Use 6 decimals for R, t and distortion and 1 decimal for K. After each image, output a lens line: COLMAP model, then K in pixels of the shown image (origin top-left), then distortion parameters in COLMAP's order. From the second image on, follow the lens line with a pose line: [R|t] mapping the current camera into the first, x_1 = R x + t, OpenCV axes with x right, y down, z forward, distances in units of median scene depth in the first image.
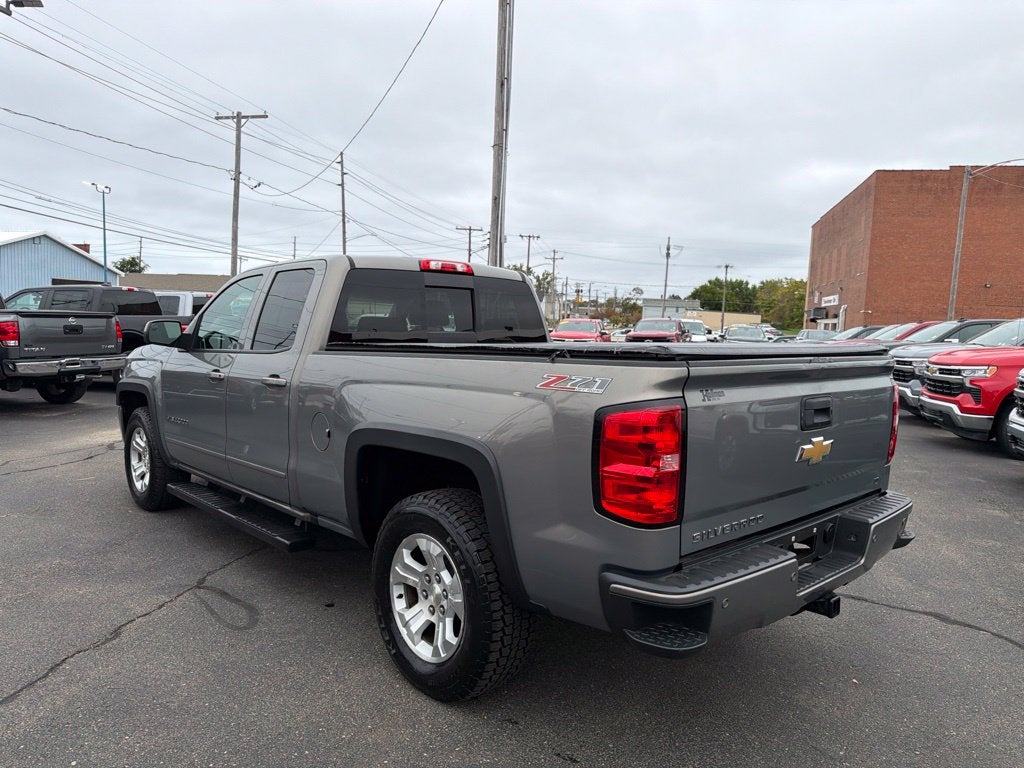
lens RADIAL K [[735.1, 0, 507.1], [0, 735.1, 385.6], [0, 0, 1]] dist [0.034573, -0.054484]
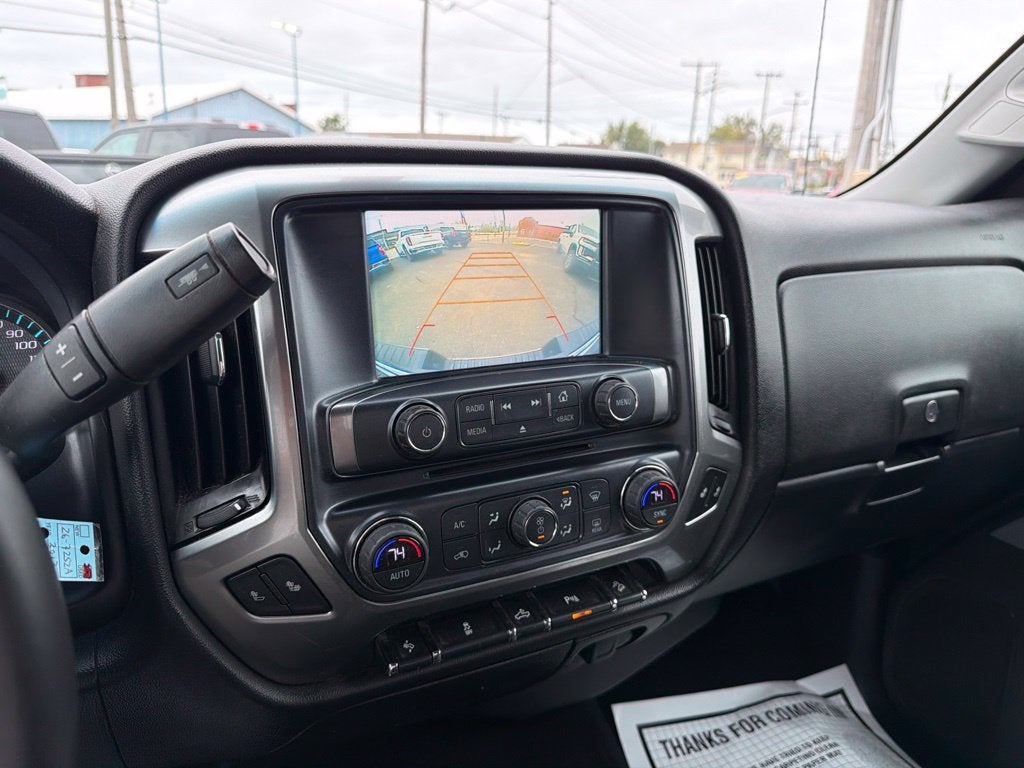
lens RADIAL K [[716.5, 0, 512.0], [0, 716.5, 384.0], [0, 0, 1]] dist [-0.000243, -0.019241]
pose [[0.967141, 0.065398, -0.245685, -0.056262], [-0.019101, 0.982310, 0.186286, -0.012319], [0.253522, -0.175472, 0.951281, 0.208744]]
